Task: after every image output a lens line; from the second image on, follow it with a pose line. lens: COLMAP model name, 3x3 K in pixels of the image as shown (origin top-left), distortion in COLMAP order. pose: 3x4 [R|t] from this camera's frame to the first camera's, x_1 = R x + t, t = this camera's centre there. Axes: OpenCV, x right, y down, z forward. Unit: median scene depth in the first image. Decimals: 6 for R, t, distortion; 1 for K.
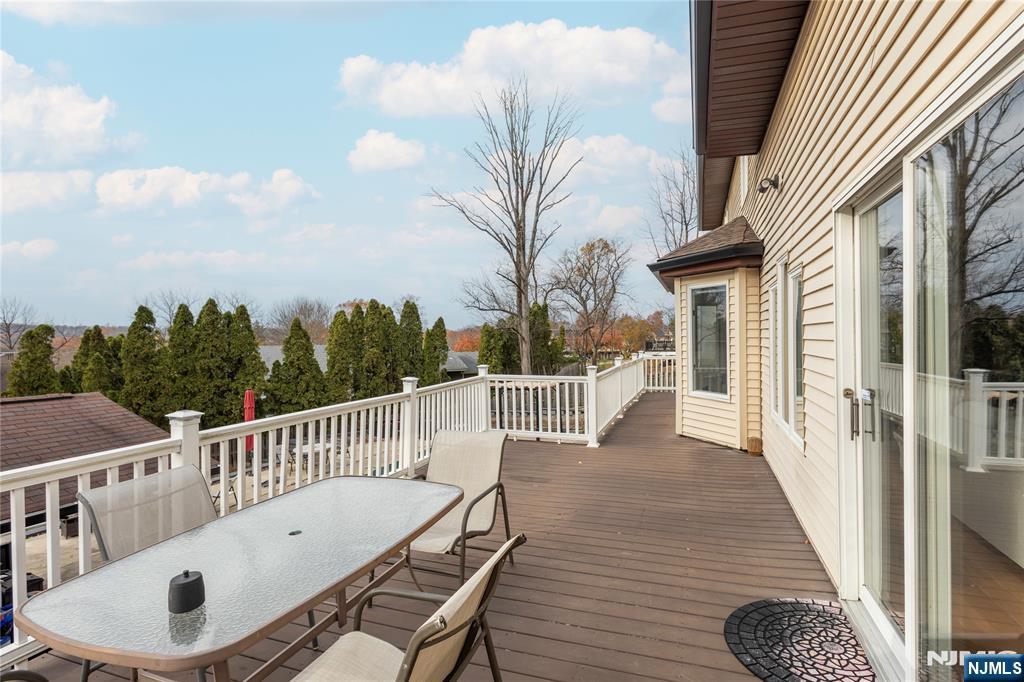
lens RADIAL K [[469.4, 0, 512.0], [0, 469.4, 341.0], [0, 0, 1]] dist [0.007606, 0.000520]
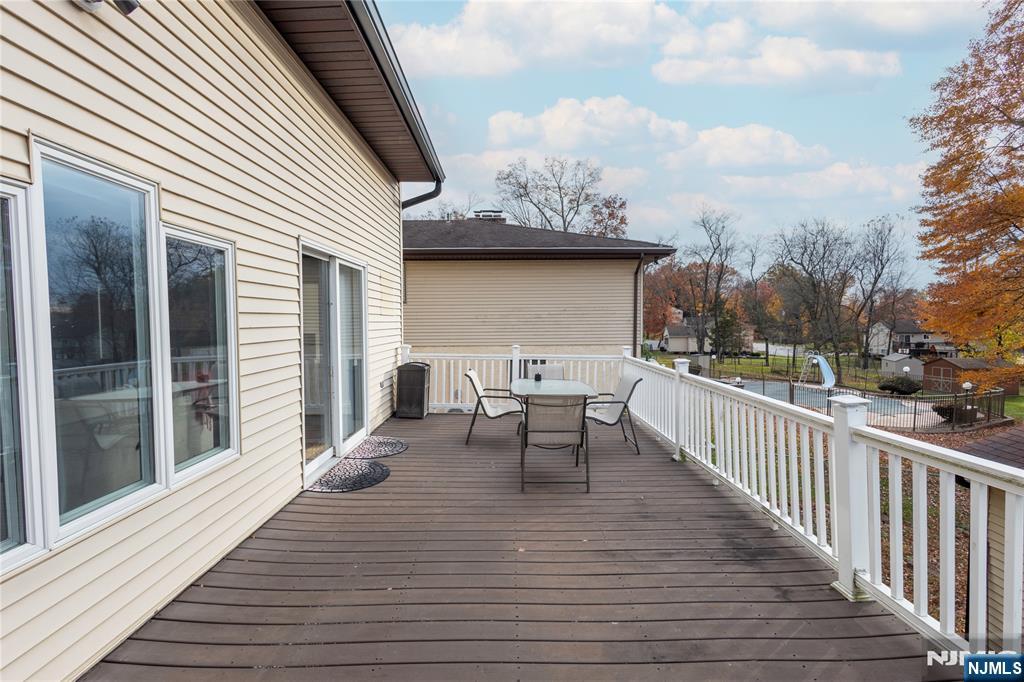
lens RADIAL K [[469.4, 0, 512.0], [0, 469.4, 341.0], [0, 0, 1]] dist [0.007606, 0.000520]
pose [[-0.927224, 0.014569, -0.374225, 0.238749], [-0.004181, 0.998778, 0.049243, -0.010347], [0.374485, 0.047224, -0.926030, 1.011505]]
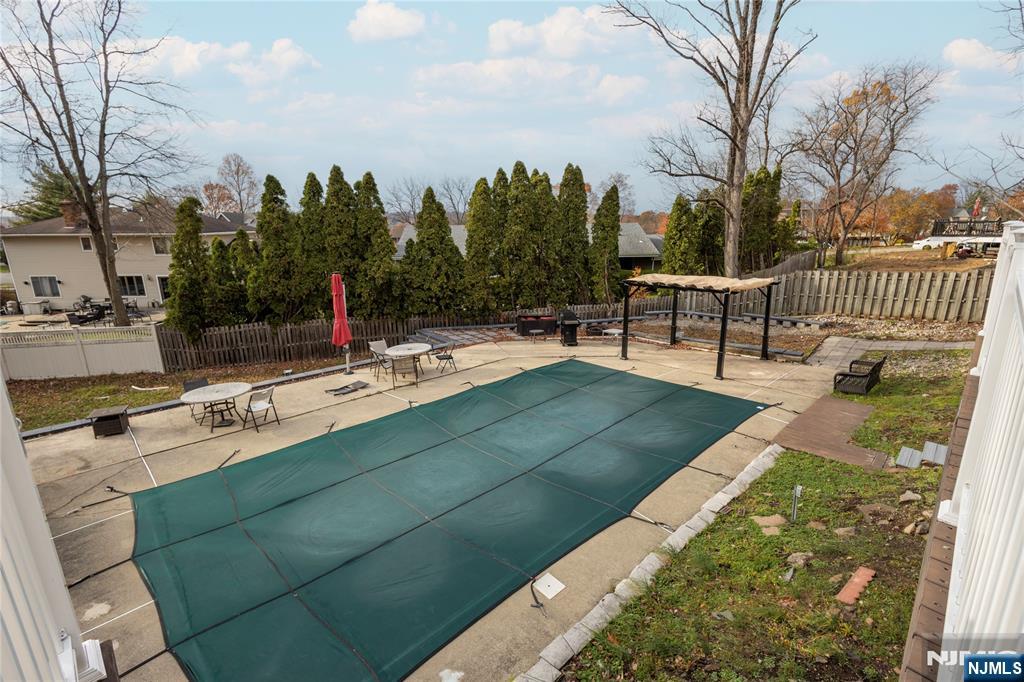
lens RADIAL K [[469.4, 0, 512.0], [0, 469.4, 341.0], [0, 0, 1]] dist [0.007606, 0.000520]
pose [[0.910855, 0.103363, -0.399574, 0.030343], [-0.003388, 0.969972, 0.243194, 0.009112], [0.412713, -0.220161, 0.883854, 0.192401]]
